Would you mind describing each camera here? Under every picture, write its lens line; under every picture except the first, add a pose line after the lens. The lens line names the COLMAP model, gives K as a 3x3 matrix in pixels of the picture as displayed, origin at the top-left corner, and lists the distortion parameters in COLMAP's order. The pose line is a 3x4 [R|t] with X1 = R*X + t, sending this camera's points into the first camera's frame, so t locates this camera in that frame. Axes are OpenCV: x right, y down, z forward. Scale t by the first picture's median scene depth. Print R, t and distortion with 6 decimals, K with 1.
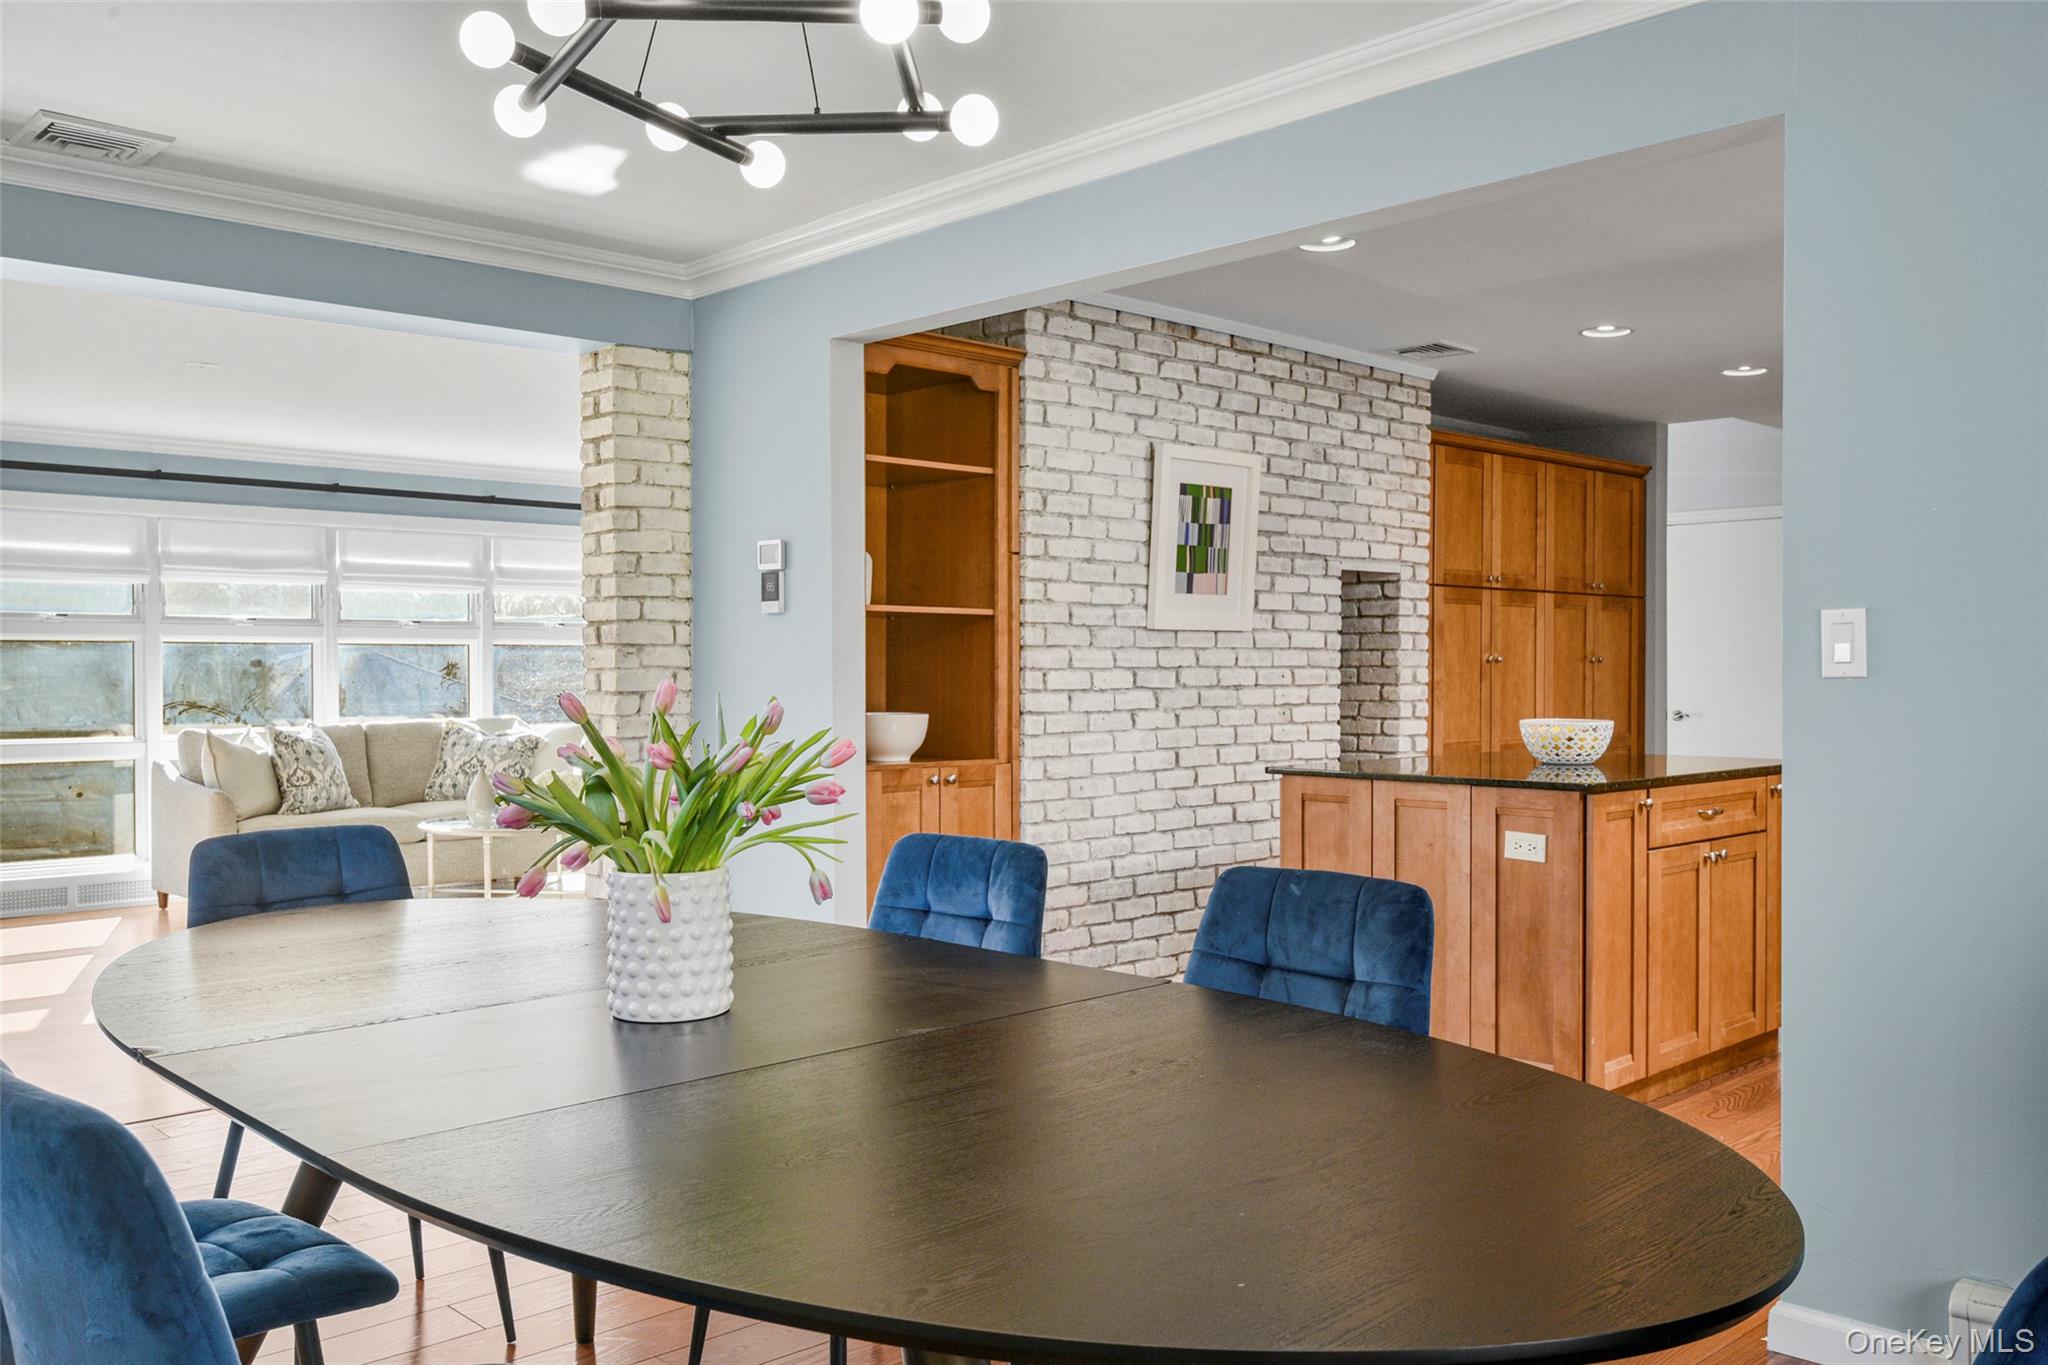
lens RADIAL K [[1630.6, 0, 1018.7], [0, 1630.6, 686.2], [0, 0, 1]] dist [-0.007232, 0.001126]
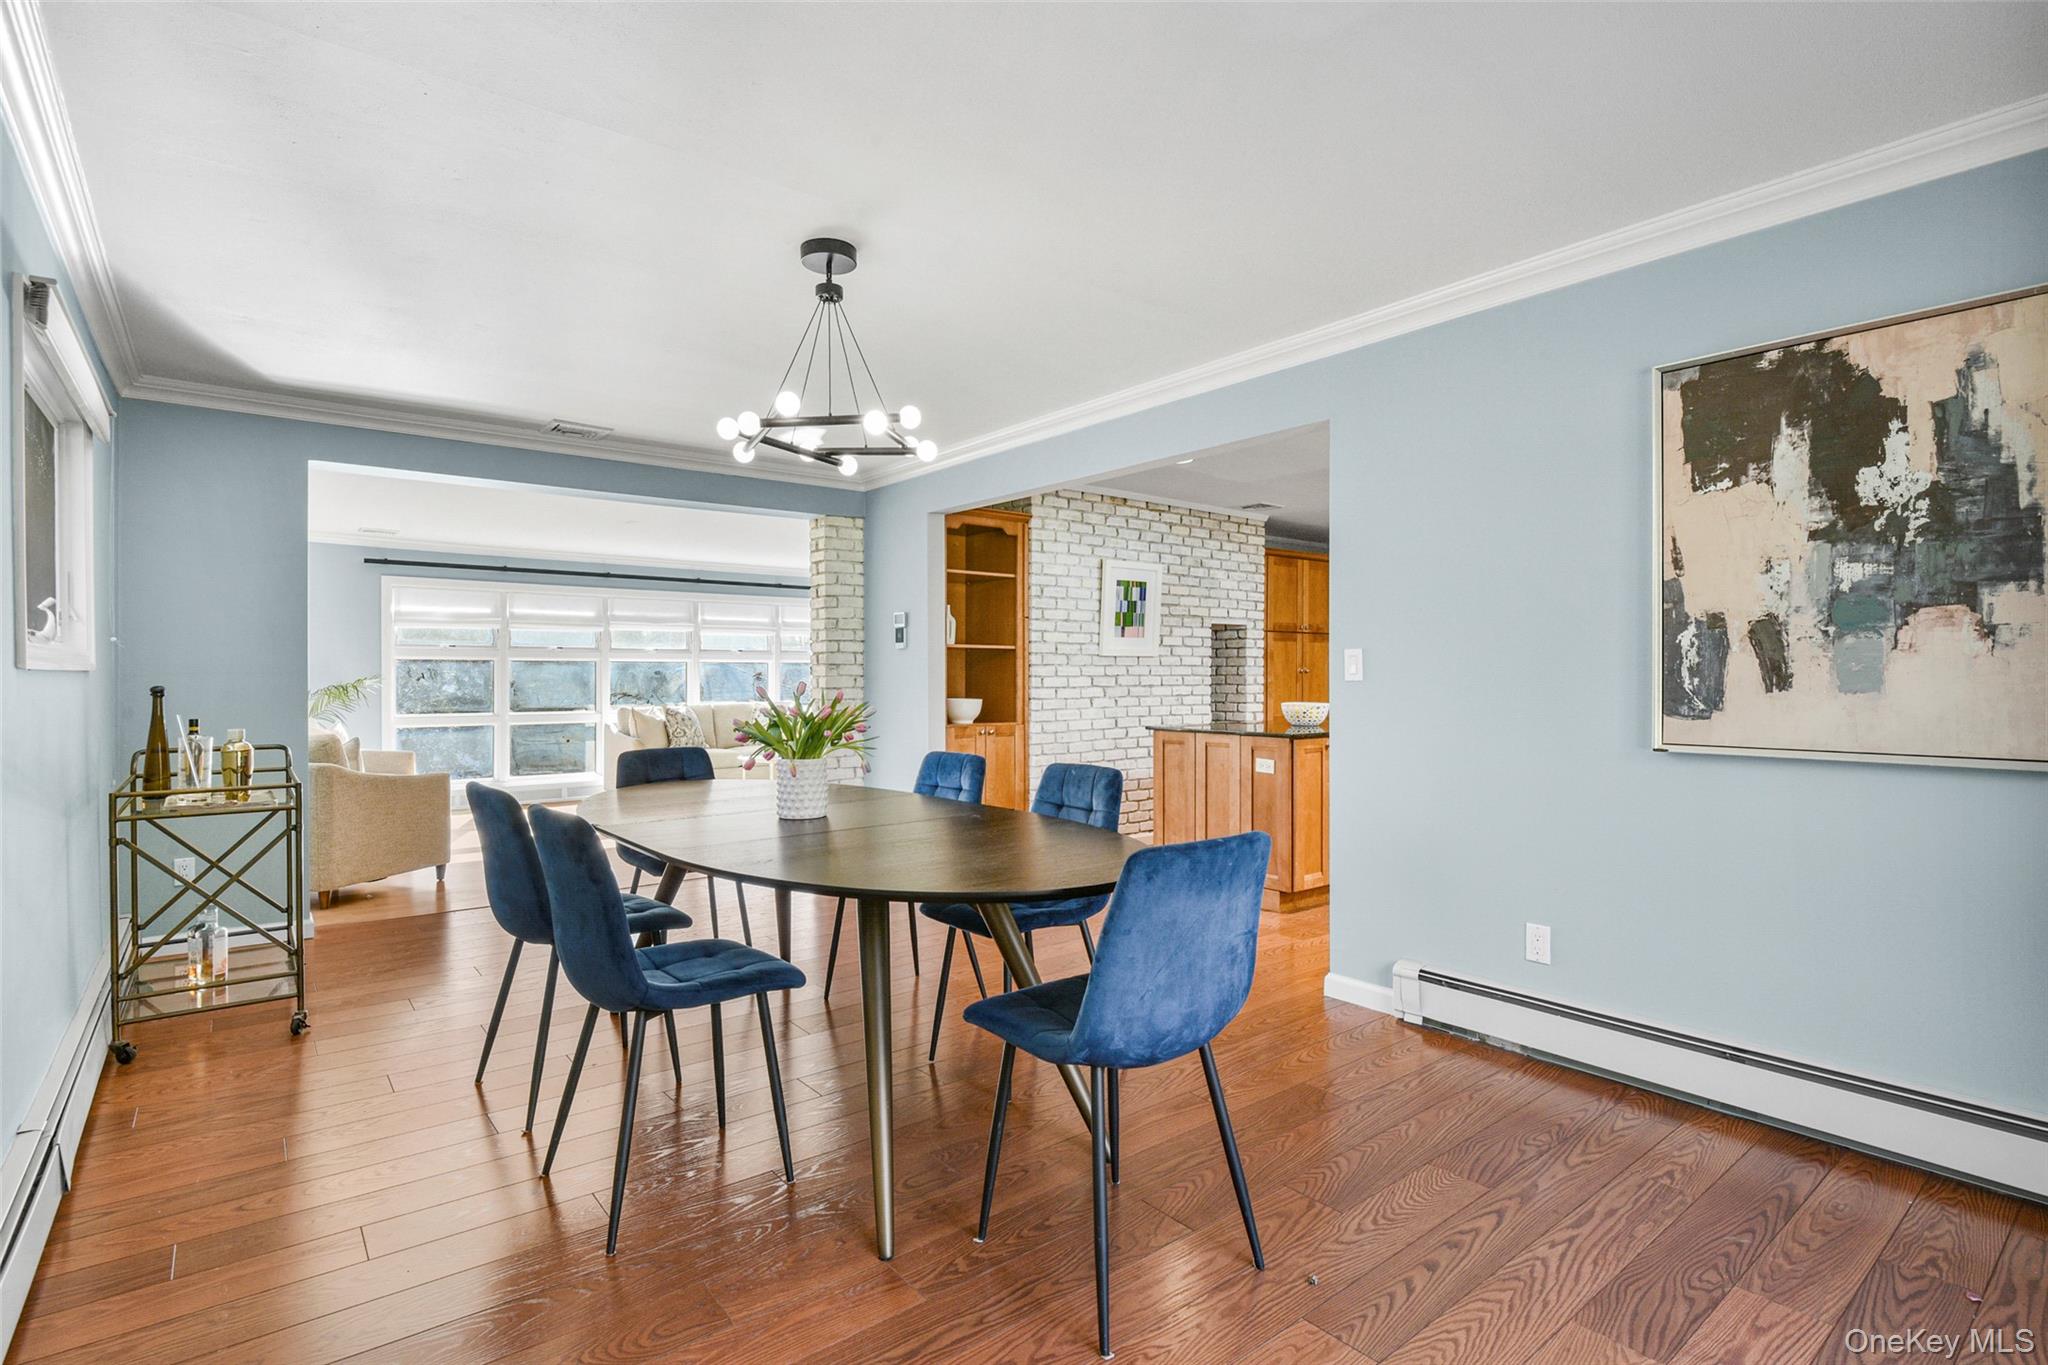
lens RADIAL K [[987.0, 0, 1028.8], [0, 987.0, 677.8], [0, 0, 1]] dist [0.002632, -0.000046]
pose [[0.996342, 0.000563, -0.085455, 0.102151], [-0.001265, 0.999966, -0.008161, 0.000848], [0.085447, 0.008239, 0.996309, -0.184235]]
